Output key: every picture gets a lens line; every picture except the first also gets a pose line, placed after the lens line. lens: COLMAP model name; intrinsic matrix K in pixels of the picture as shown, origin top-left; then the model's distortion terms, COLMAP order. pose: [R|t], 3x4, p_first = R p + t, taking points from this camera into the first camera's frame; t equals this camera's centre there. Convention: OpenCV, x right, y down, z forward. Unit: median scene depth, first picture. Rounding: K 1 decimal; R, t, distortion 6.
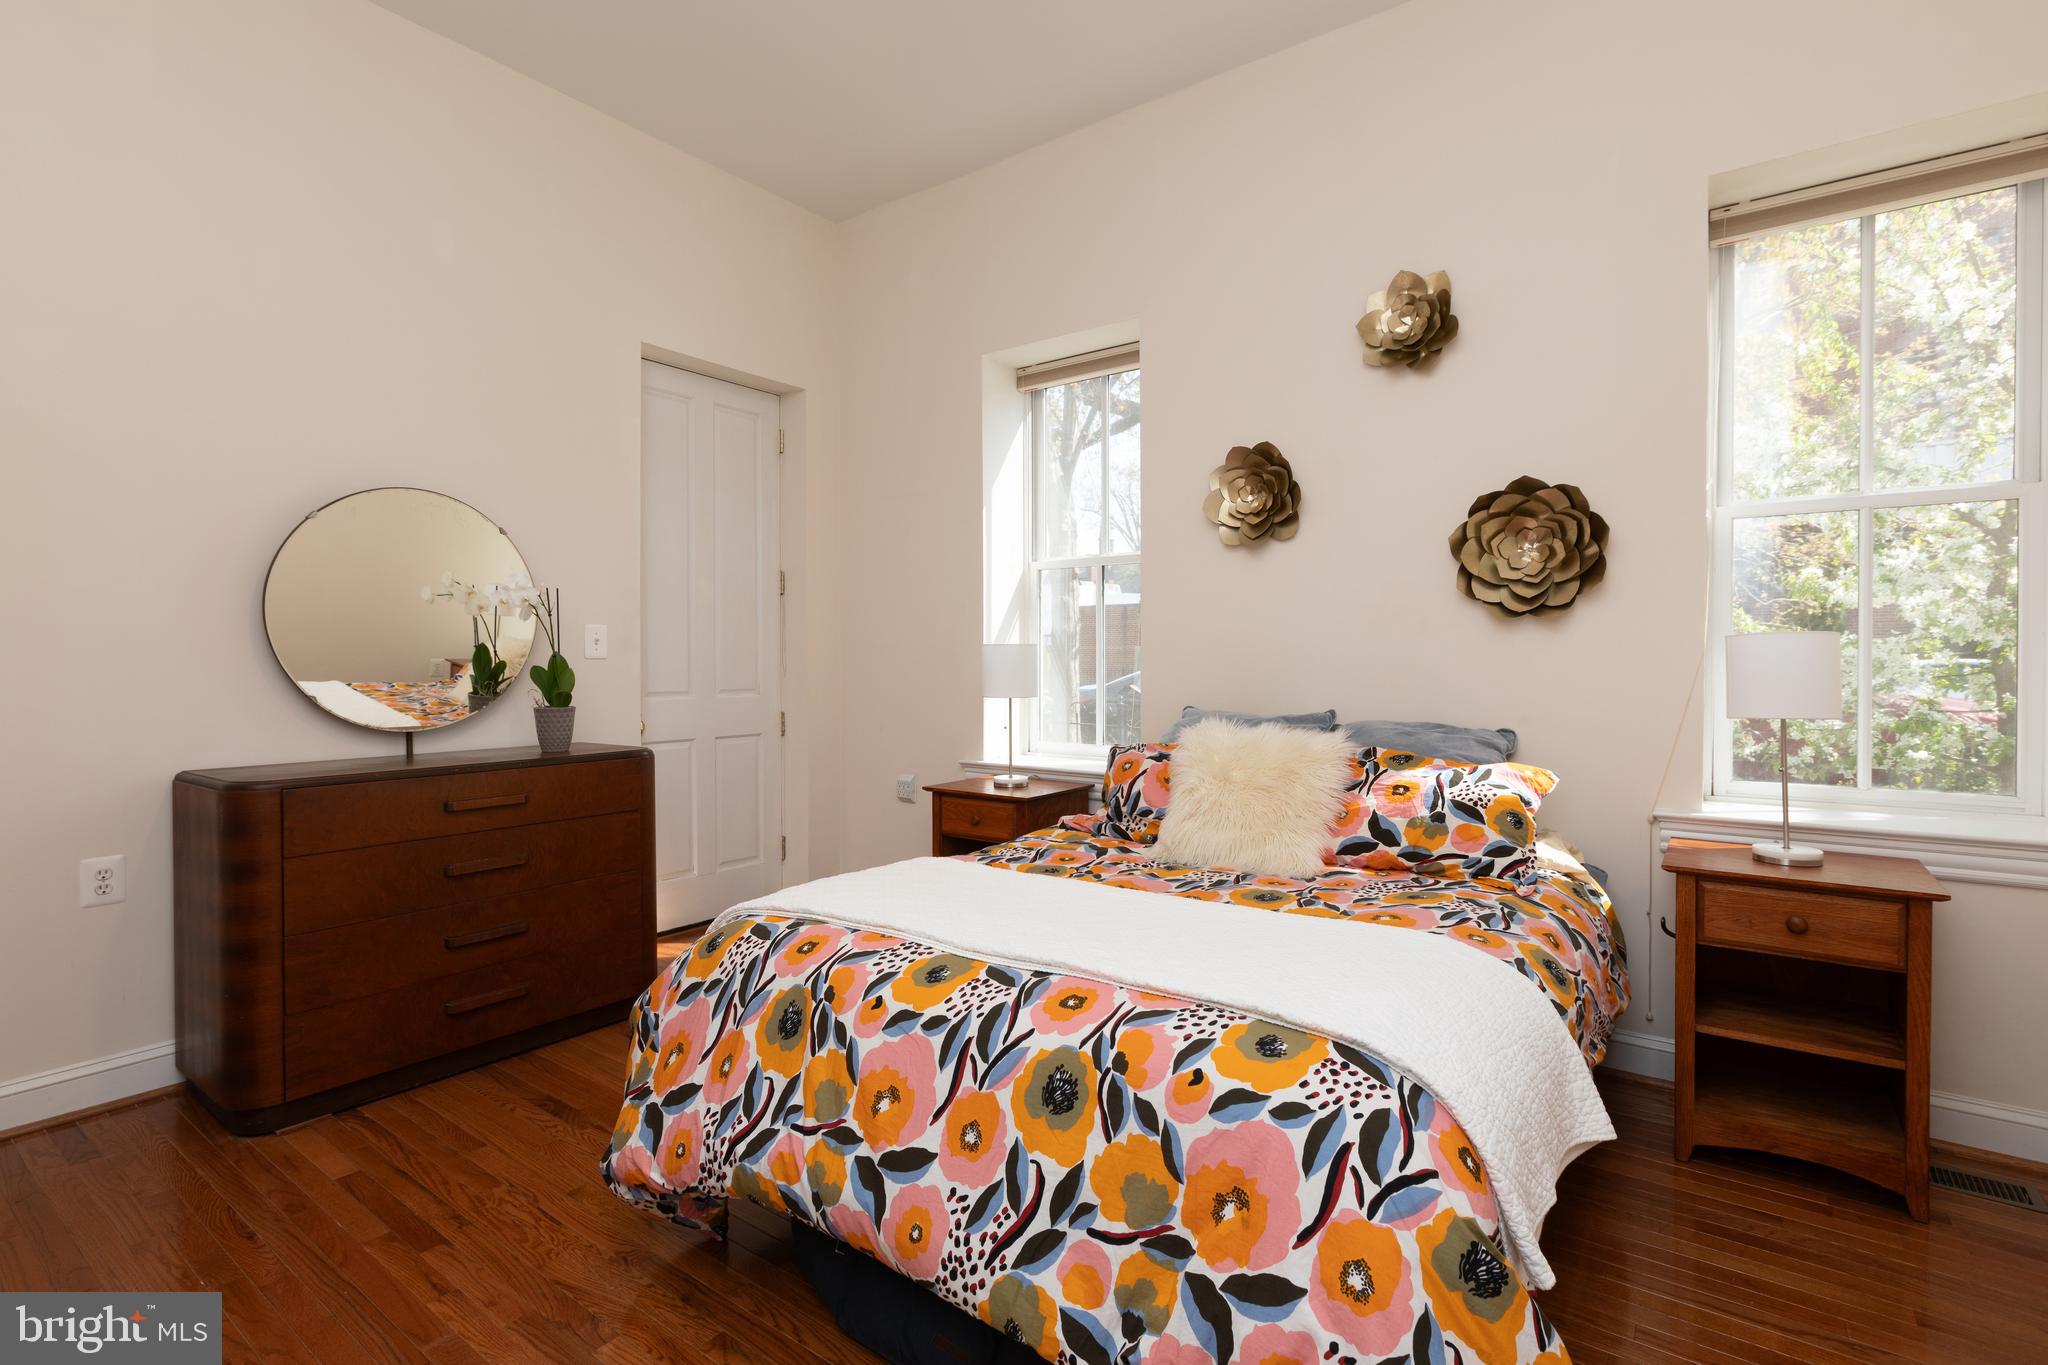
lens RADIAL K [[944.3, 0, 1018.7], [0, 944.3, 676.2], [0, 0, 1]] dist [0.005810, -0.001223]
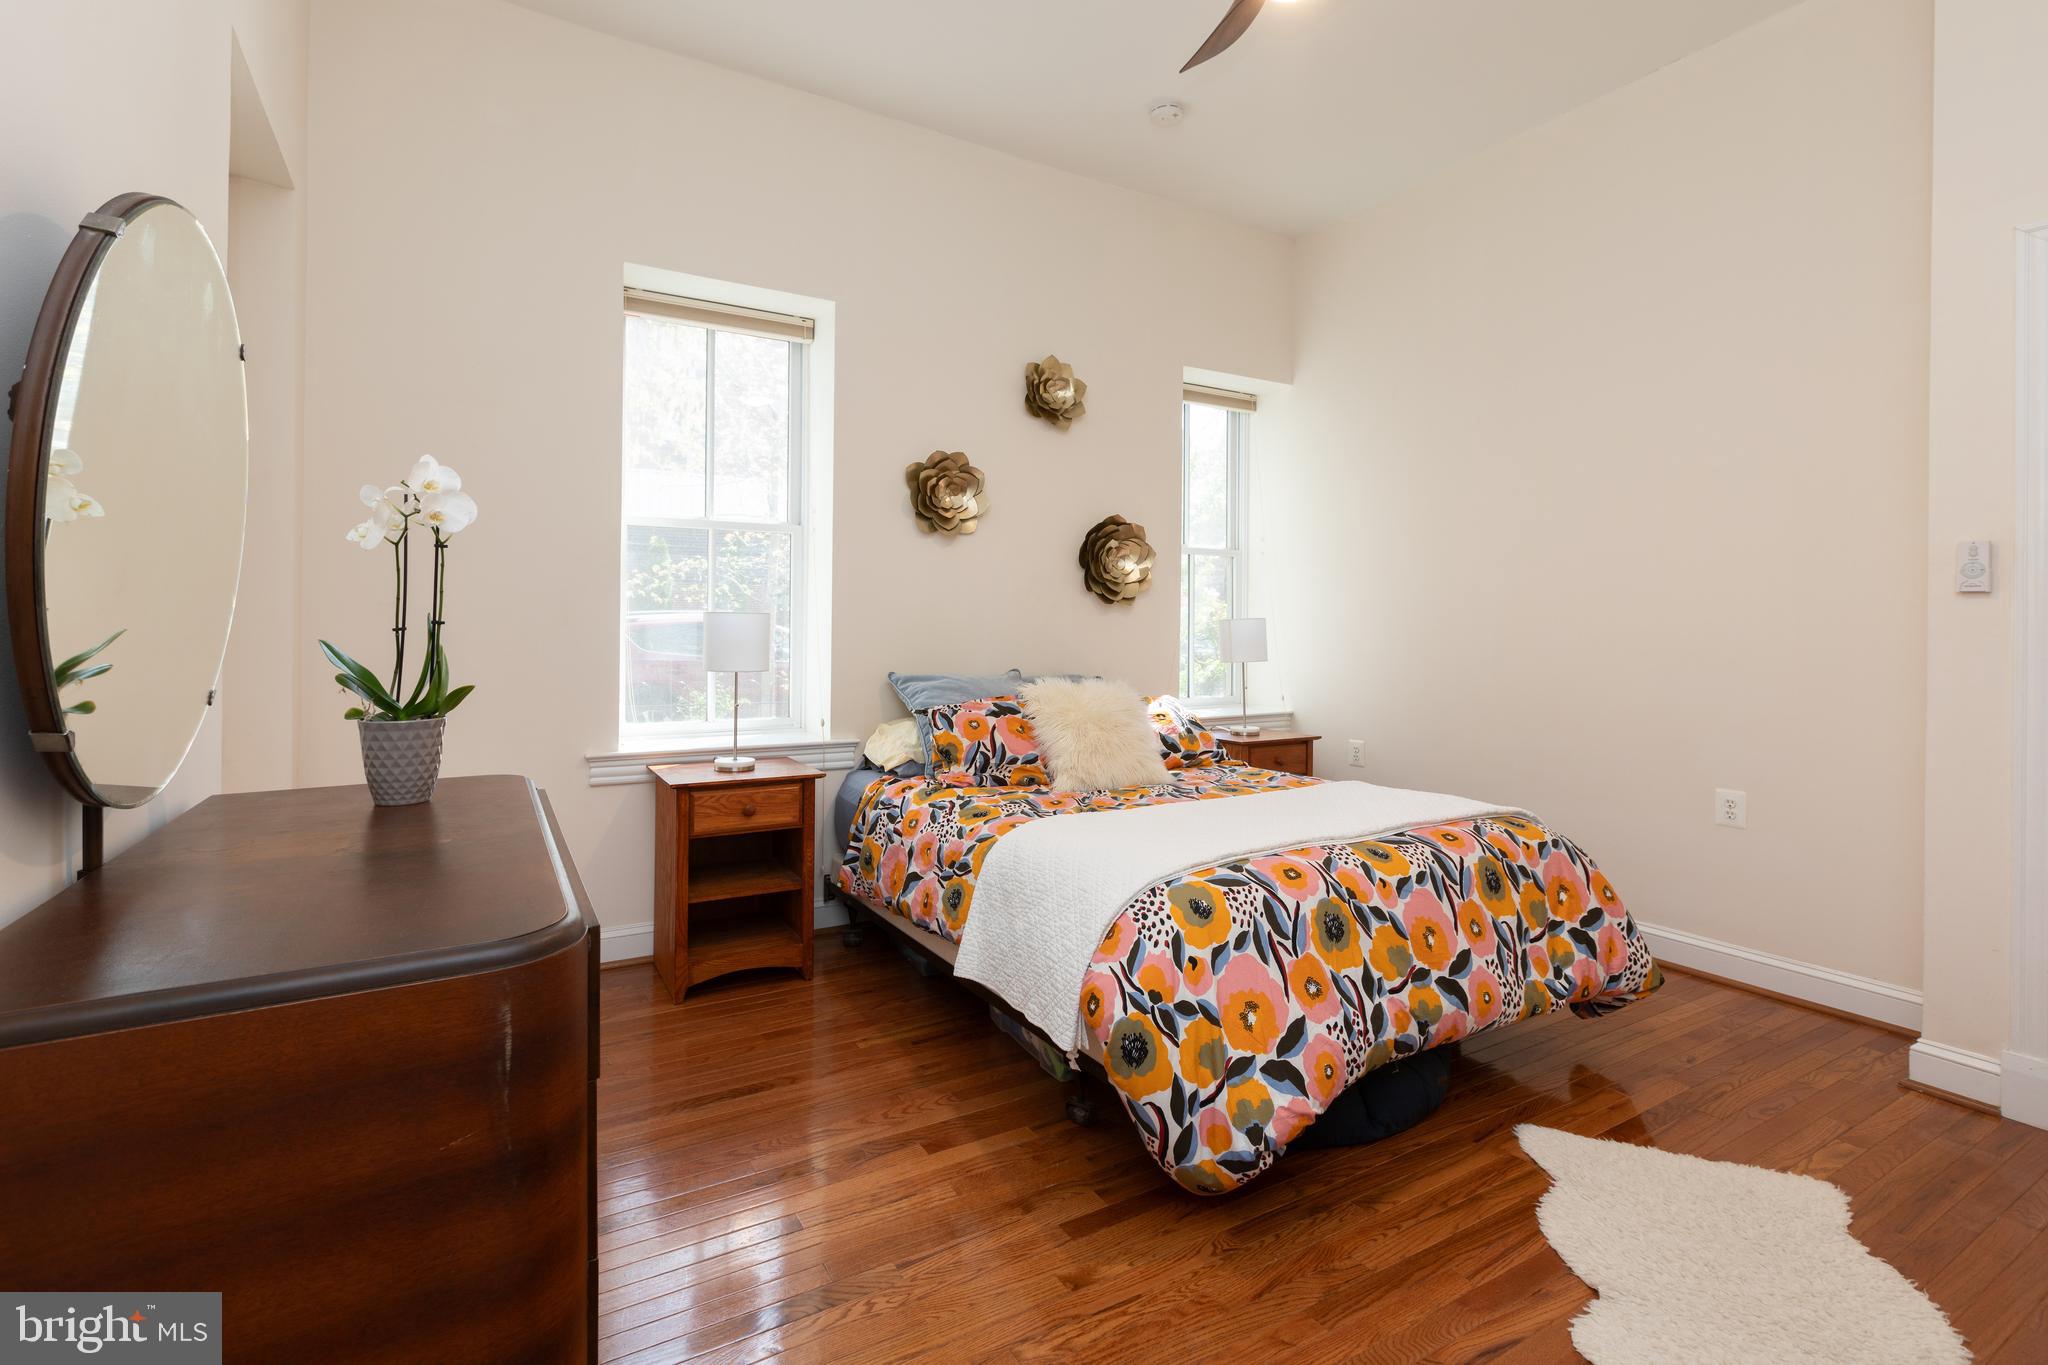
lens RADIAL K [[944.3, 0, 936.4], [0, 944.3, 630.6], [0, 0, 1]] dist [0.005810, -0.001223]
pose [[0.423126, 0.001697, 0.906069, -1.685228], [0.010489, 0.999922, -0.006771, -0.019574], [-0.906010, 0.012369, 0.423075, 1.008866]]
